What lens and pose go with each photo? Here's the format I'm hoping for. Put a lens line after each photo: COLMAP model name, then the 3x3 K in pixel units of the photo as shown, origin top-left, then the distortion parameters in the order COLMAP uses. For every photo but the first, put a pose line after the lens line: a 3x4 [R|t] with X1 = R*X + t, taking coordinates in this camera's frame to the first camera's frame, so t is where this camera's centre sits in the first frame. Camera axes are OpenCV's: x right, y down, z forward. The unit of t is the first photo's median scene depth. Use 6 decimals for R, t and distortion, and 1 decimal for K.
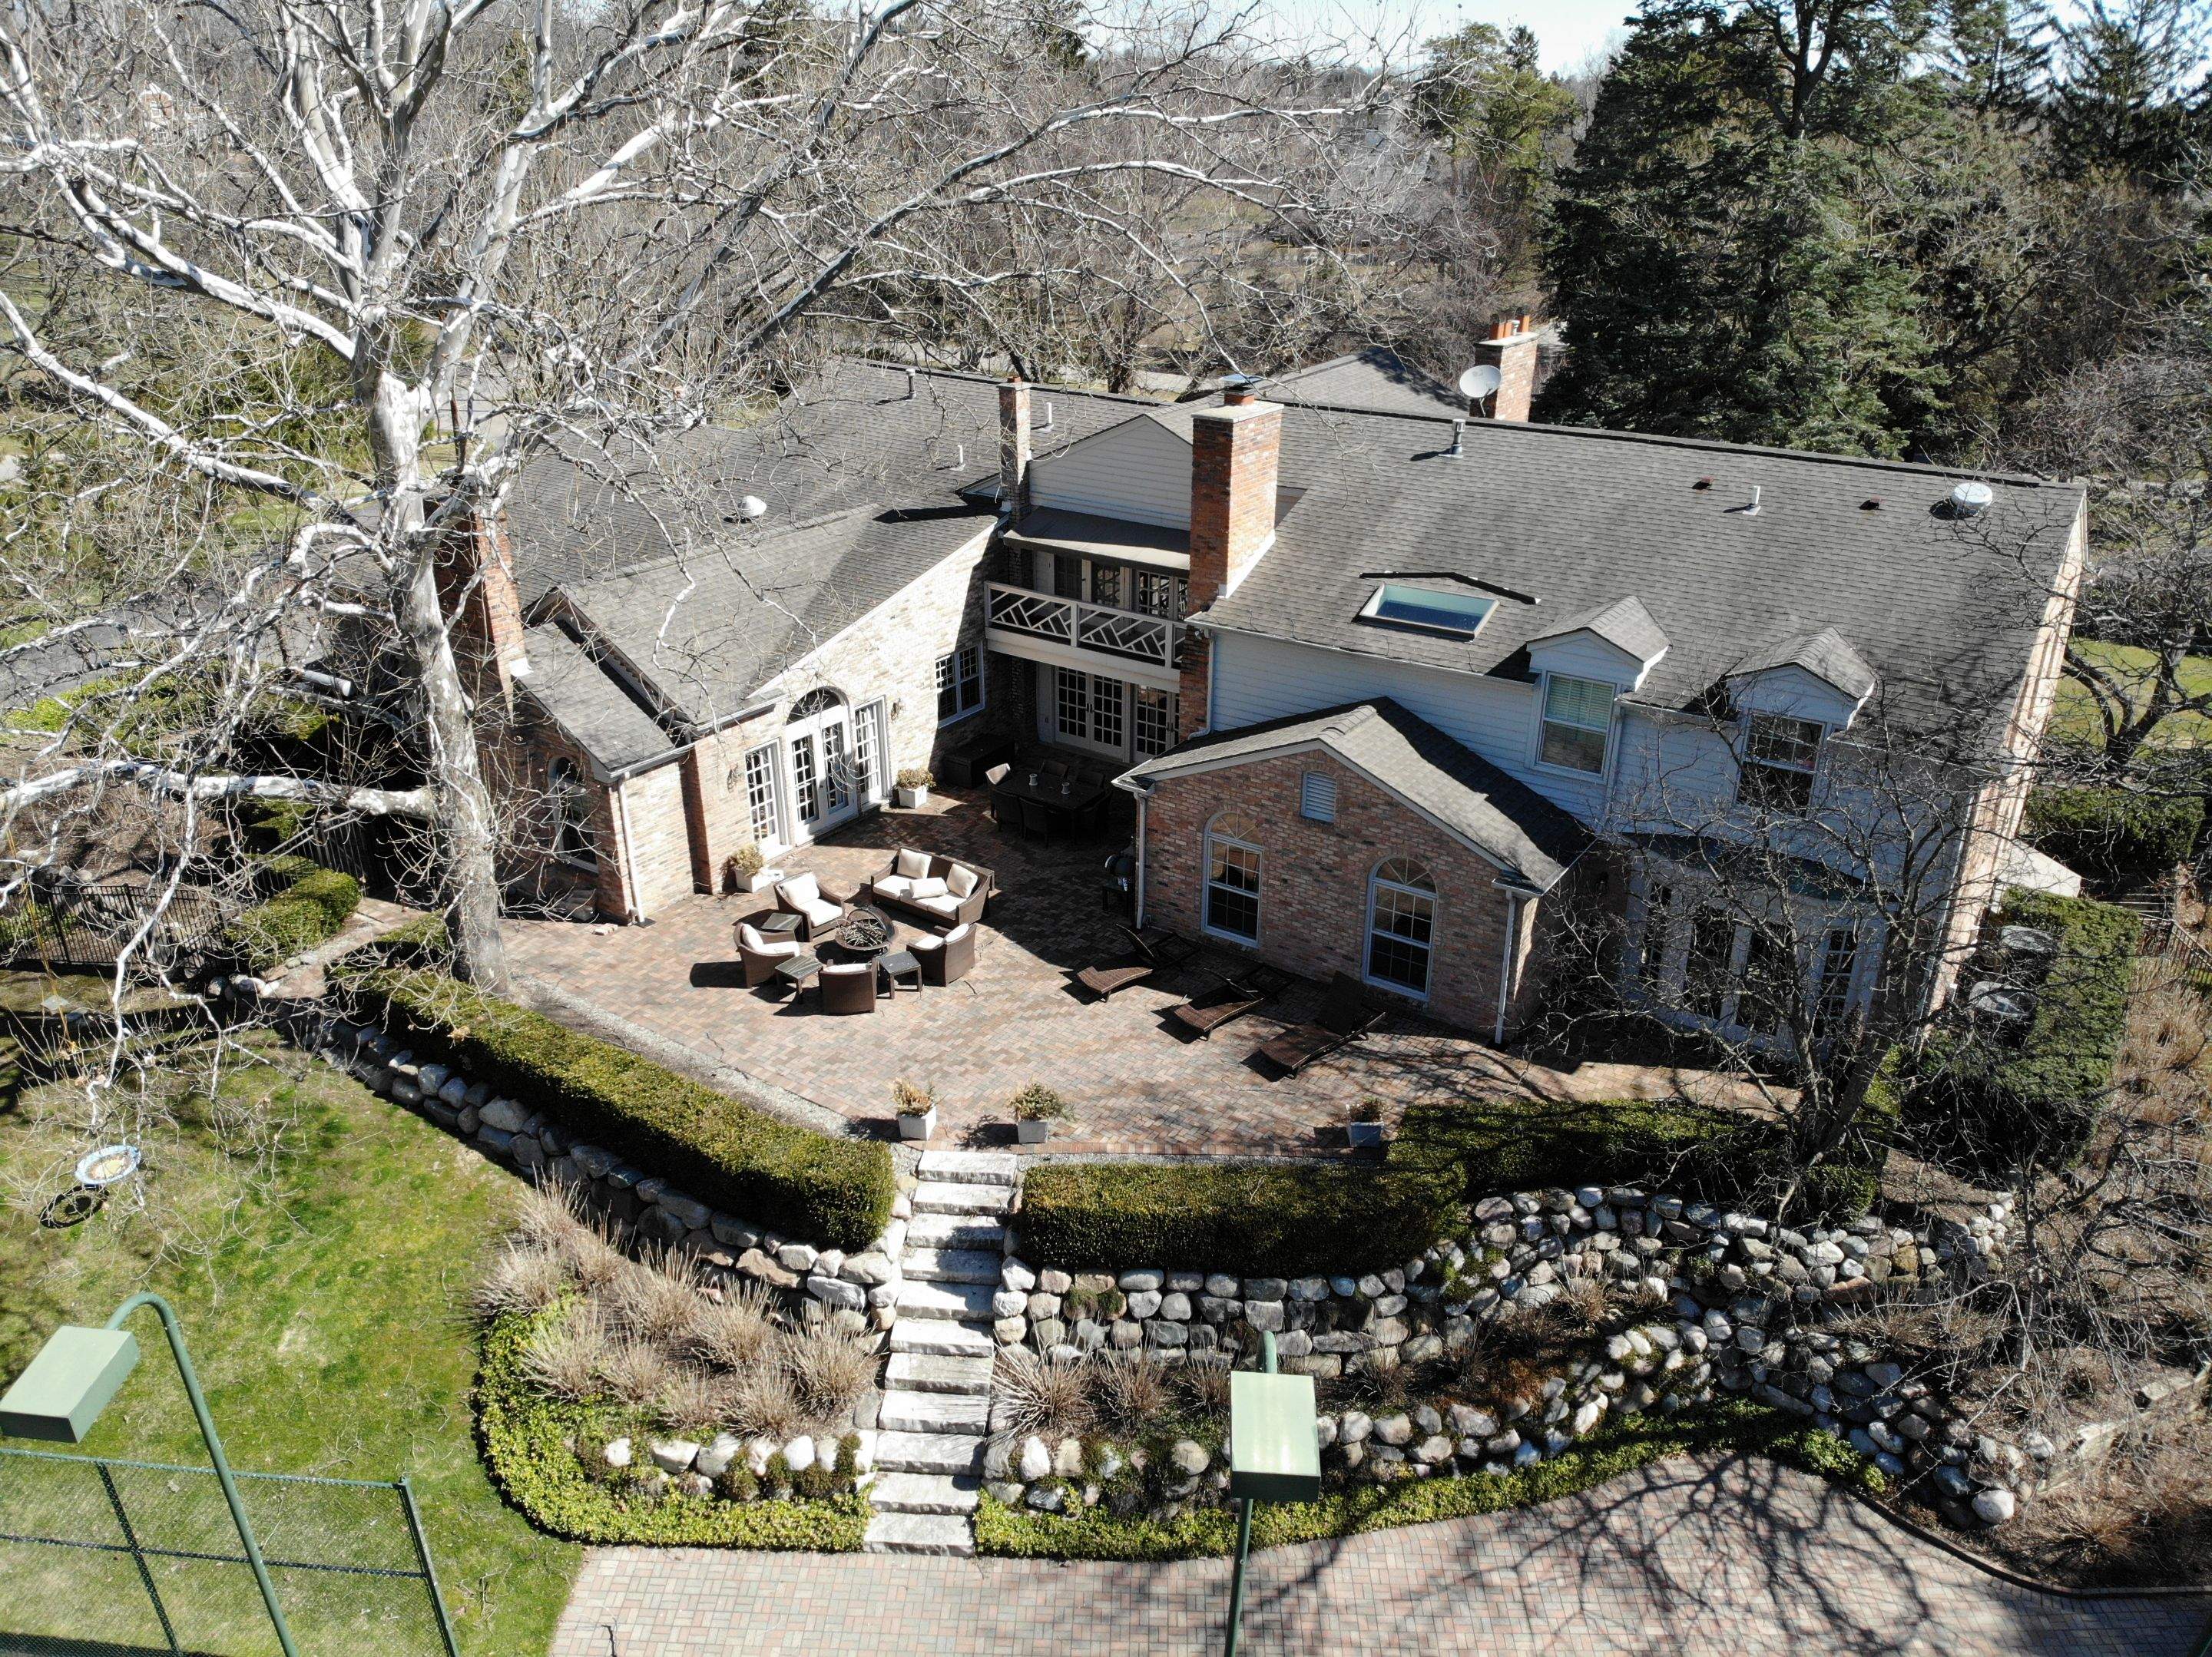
lens RADIAL K [[1611.5, 0, 1106.4], [0, 1611.5, 757.8], [0, 0, 1]] dist [0.000041, -0.094901]
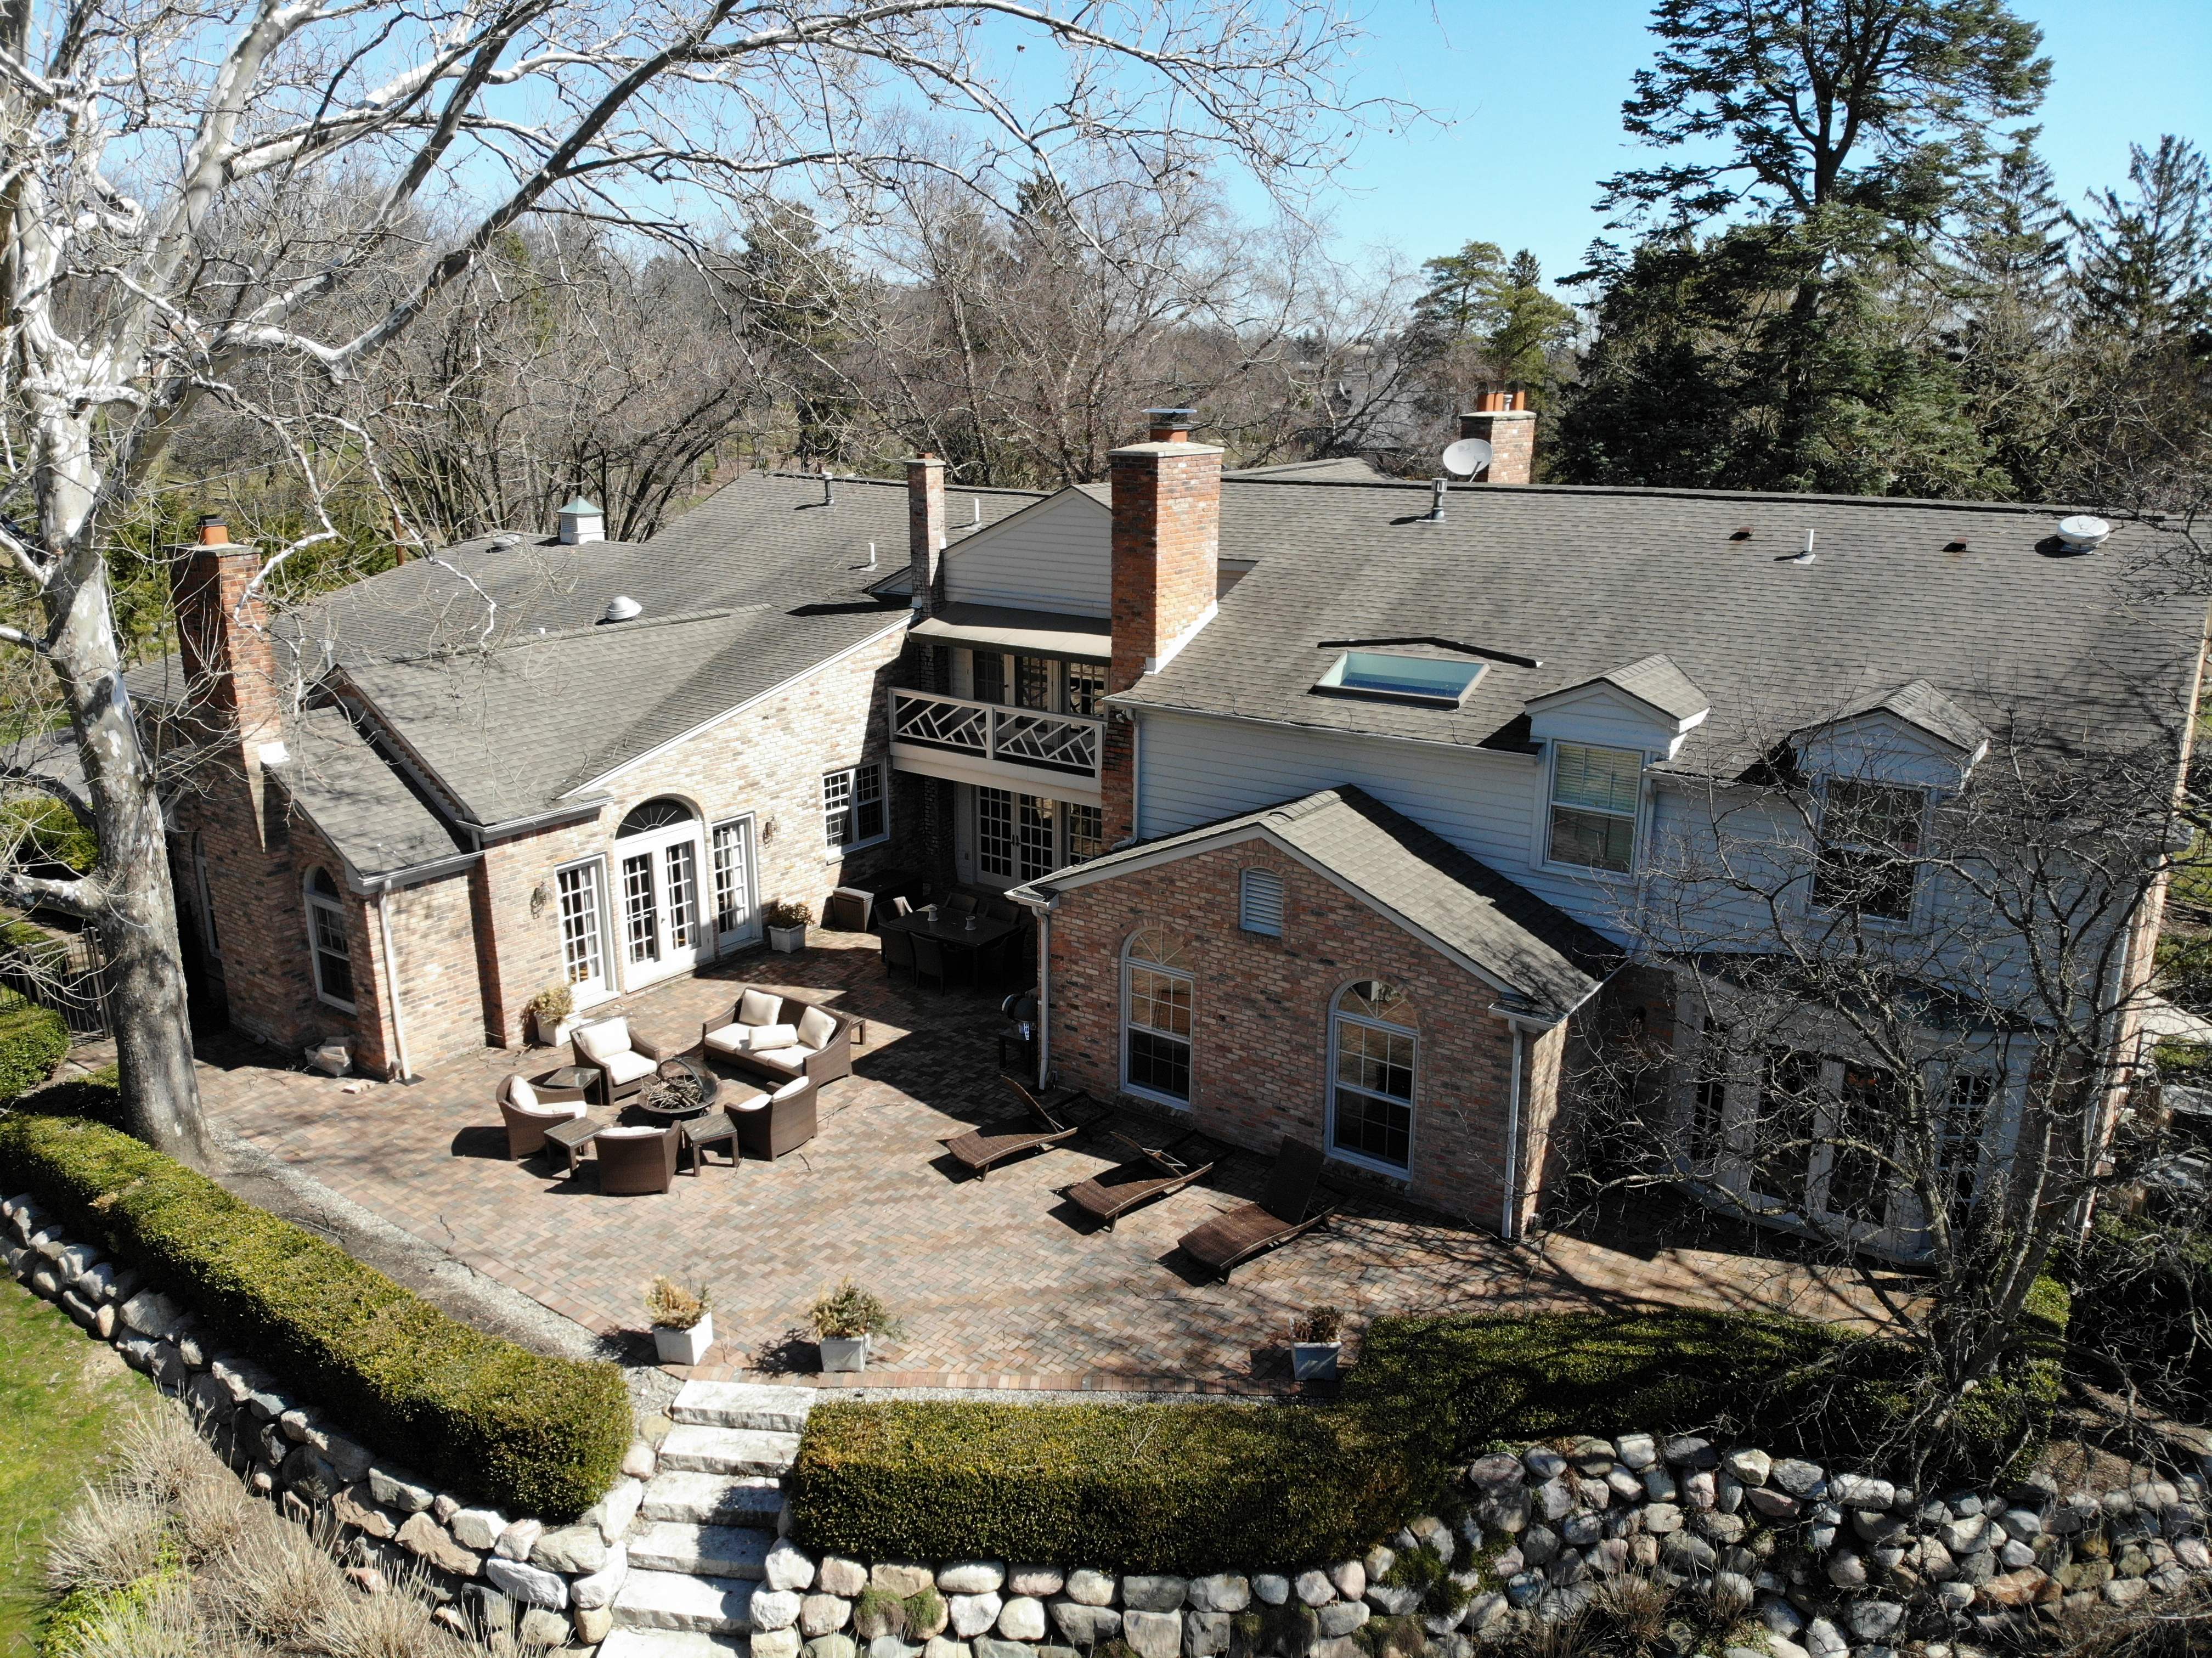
lens RADIAL K [[1611.8, 0, 1106.4], [0, 1611.8, 758.2], [0, 0, 1]] dist [0.000041, -0.094901]
pose [[0.999850, 0.000400, -0.017328, 0.068801], [-0.002938, 0.989176, -0.146703, 0.064553], [0.017081, 0.146732, 0.989029, 0.221892]]
